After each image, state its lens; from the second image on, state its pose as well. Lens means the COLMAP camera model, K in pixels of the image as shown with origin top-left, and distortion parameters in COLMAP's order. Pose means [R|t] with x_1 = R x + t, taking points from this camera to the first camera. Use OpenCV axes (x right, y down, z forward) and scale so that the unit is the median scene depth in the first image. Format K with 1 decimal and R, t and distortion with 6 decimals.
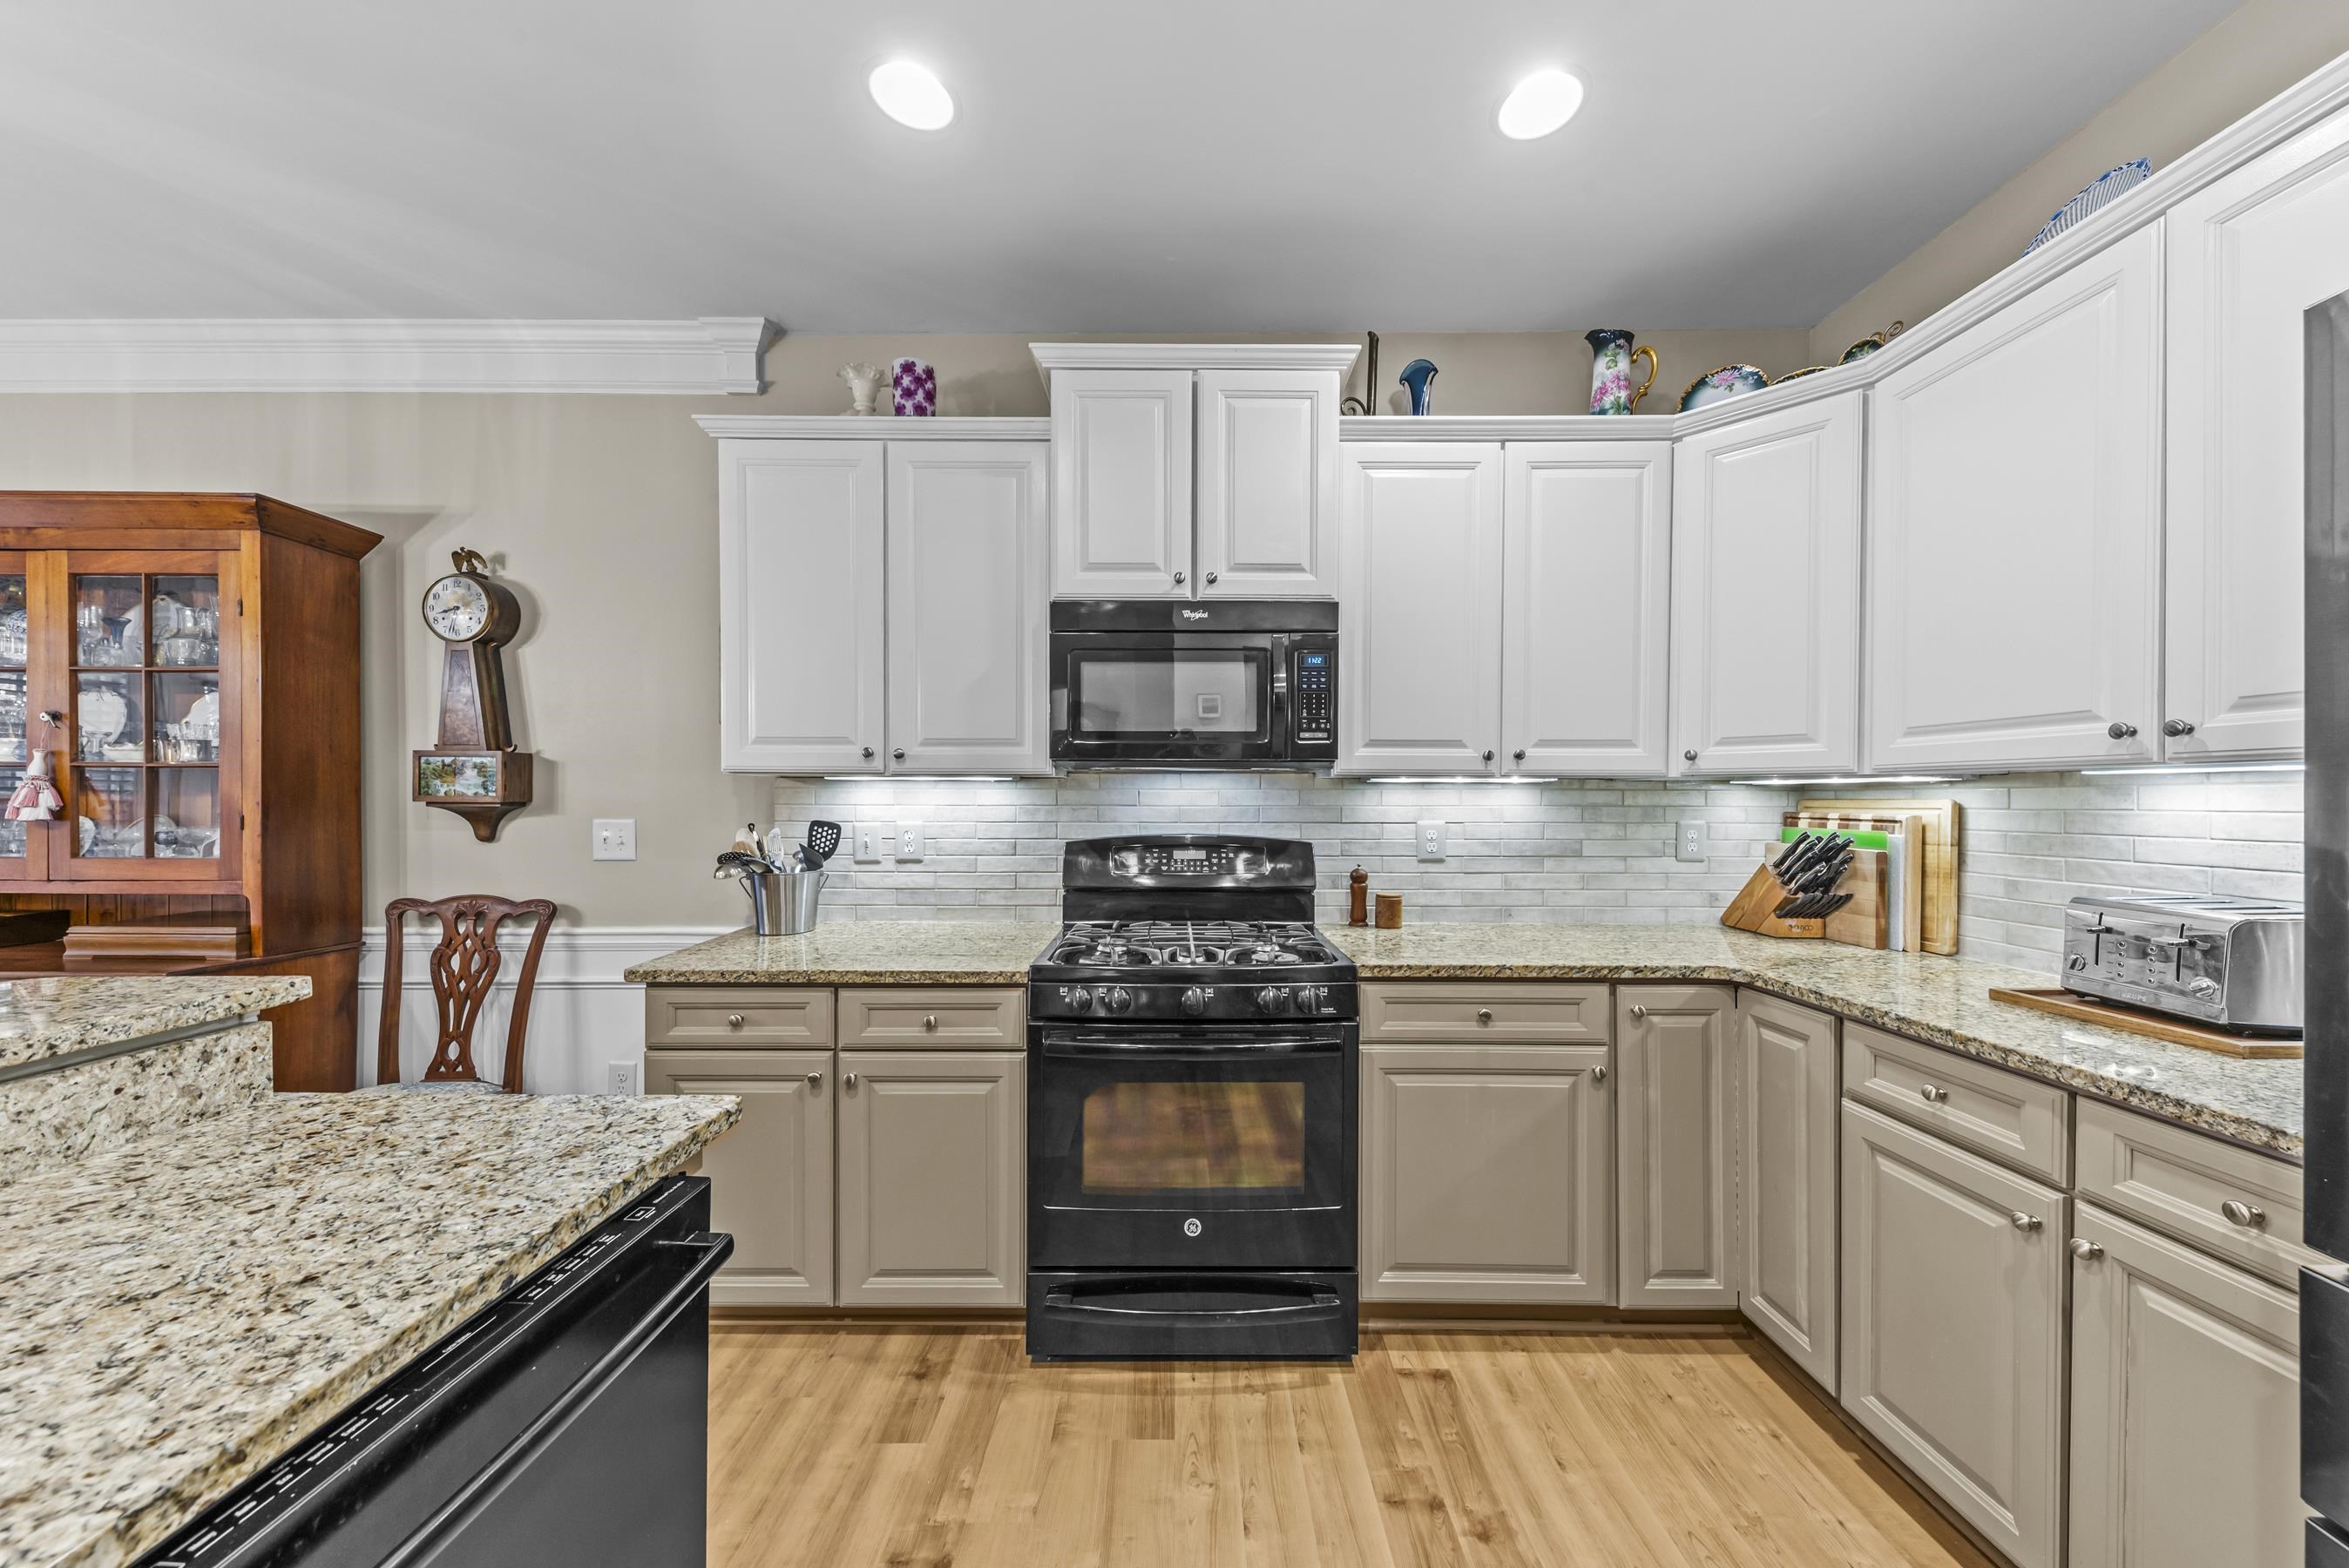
lens RADIAL K [[818.4, 0, 1181.1], [0, 818.4, 797.5], [0, 0, 1]] dist [0.011601, -0.003440]
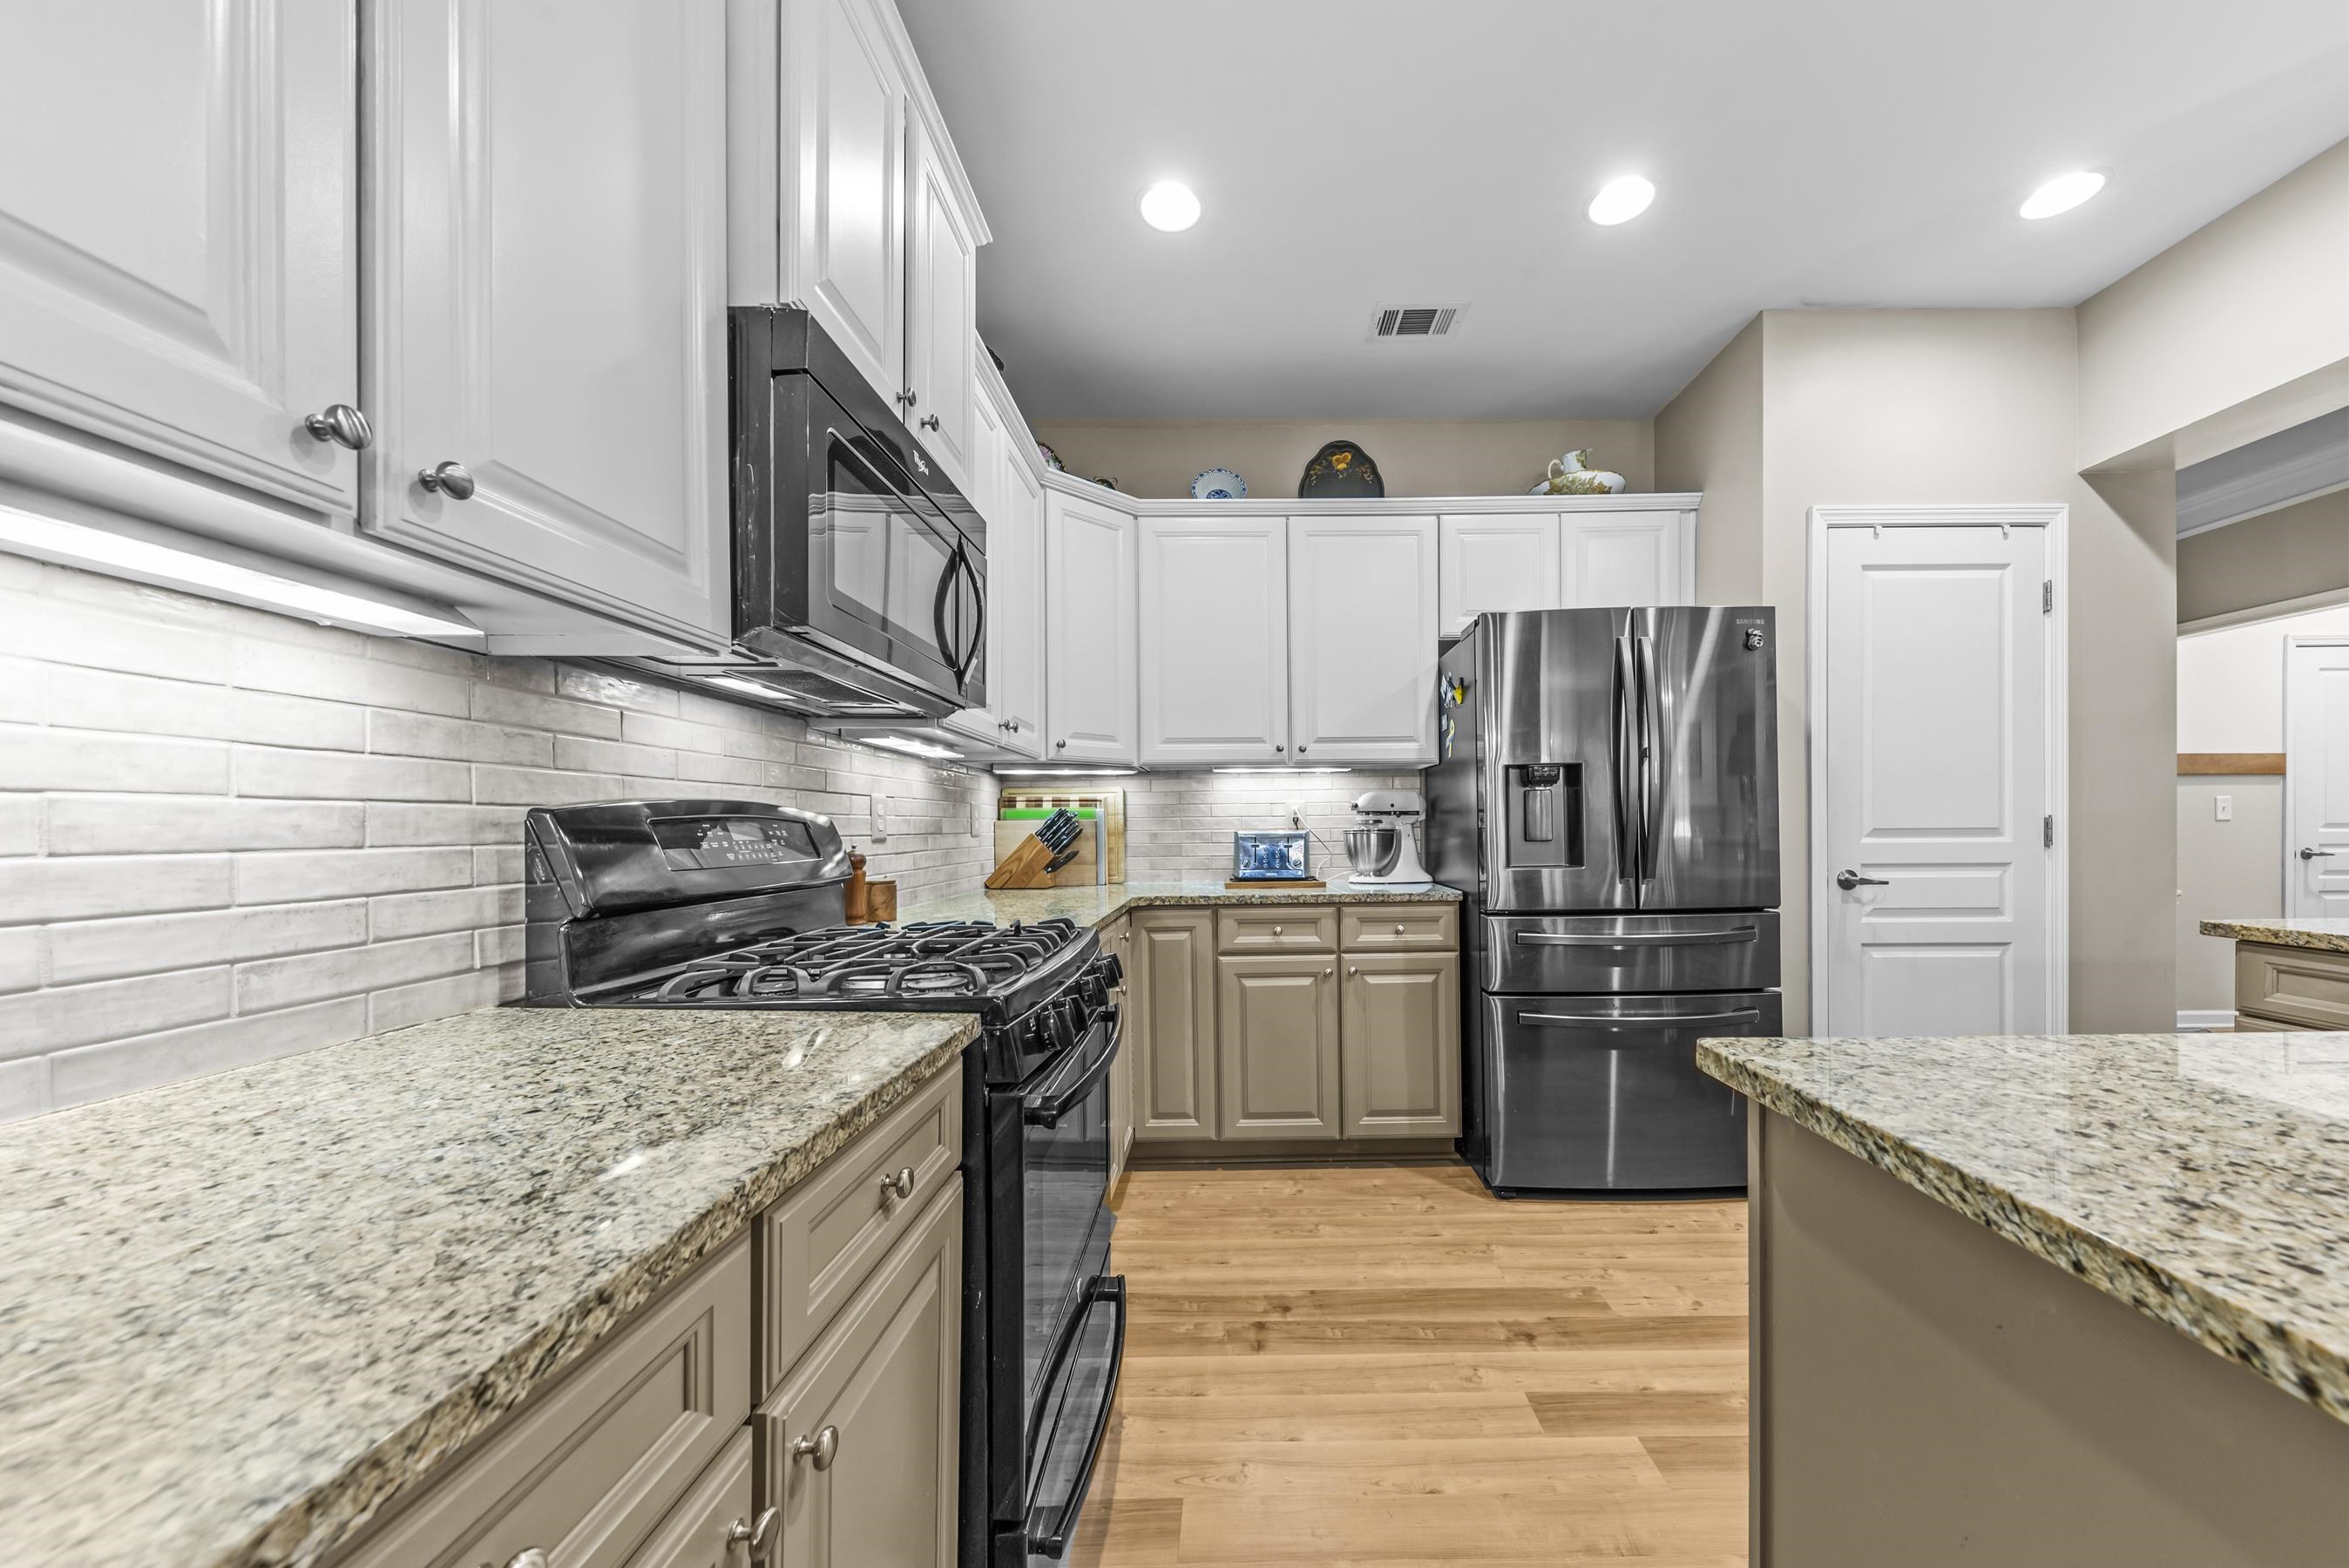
lens RADIAL K [[818.4, 0, 1275.4], [0, 818.4, 815.7], [0, 0, 1]] dist [0.011601, -0.003440]
pose [[-0.028065, 0.009016, 0.999565, -0.650534], [0.009727, 0.999914, -0.008746, 0.072605], [-0.999559, 0.009478, -0.028151, 0.702381]]
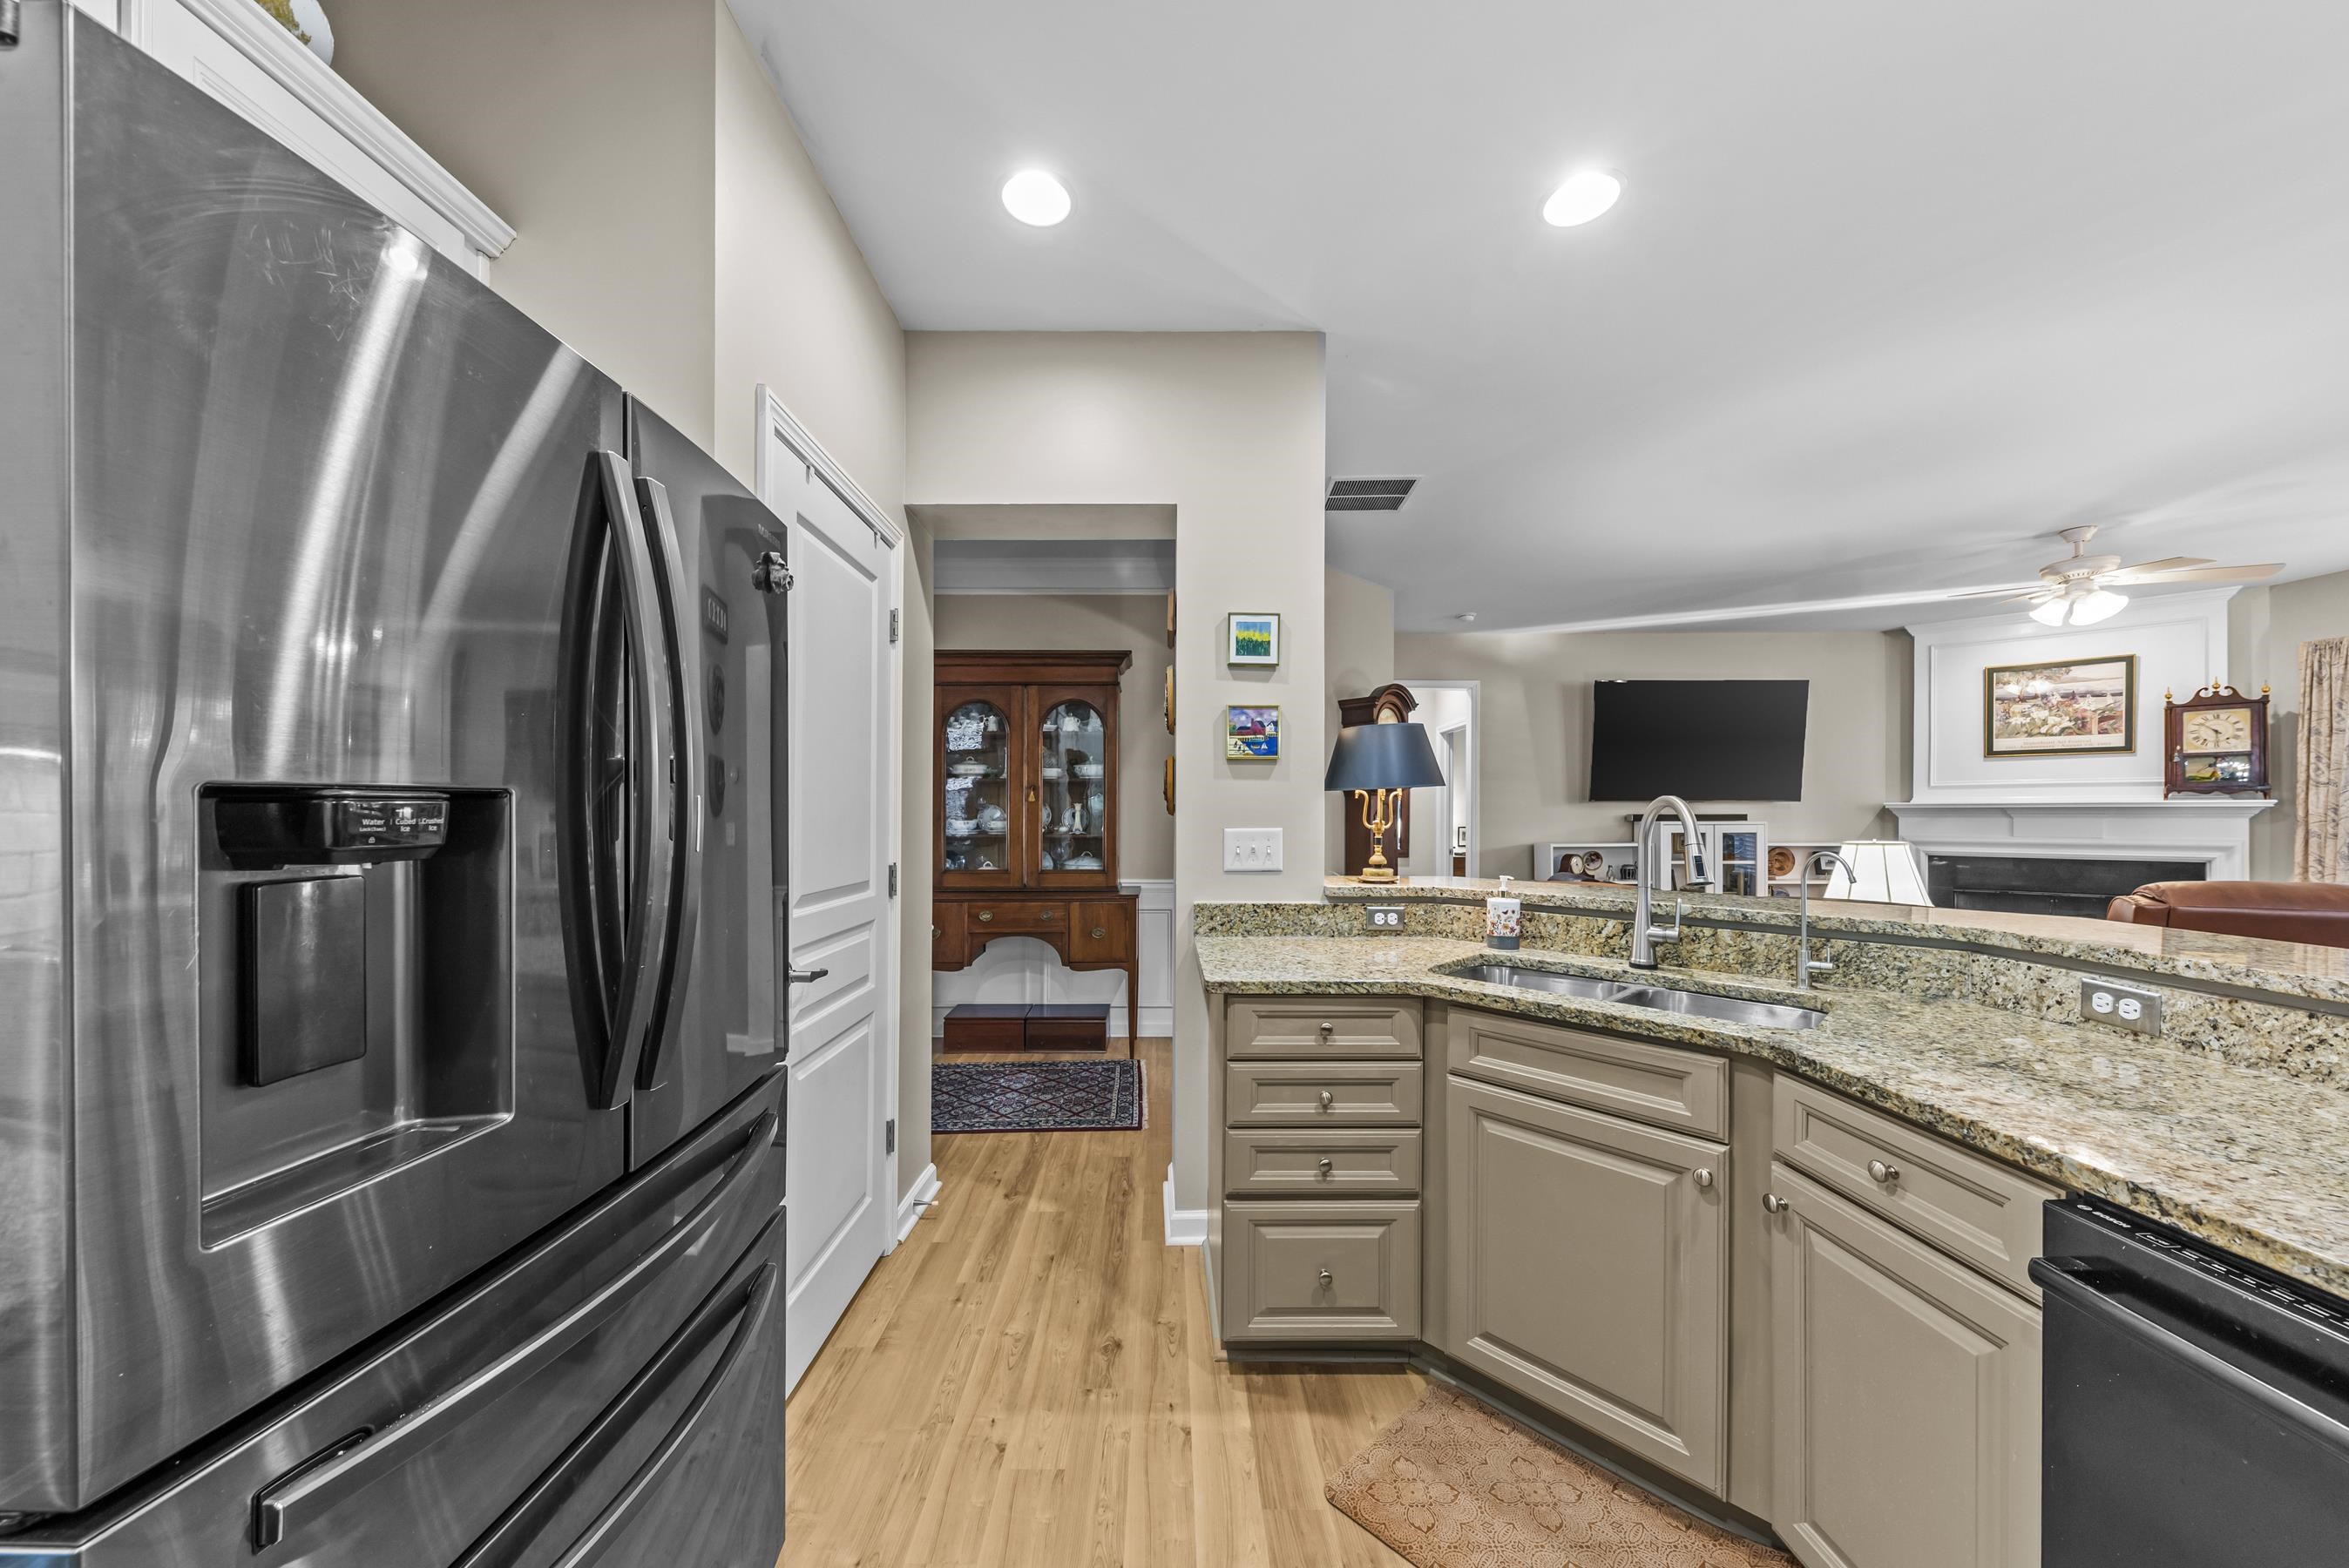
lens RADIAL K [[818.4, 0, 1179.6], [0, 818.4, 815.0], [0, 0, 1]] dist [0.011601, -0.003440]
pose [[-0.999992, -0.000028, -0.004001, 0.185060], [-0.000041, 0.999995, 0.003070, 0.004876], [0.004000, 0.003070, -0.999987, 0.586839]]
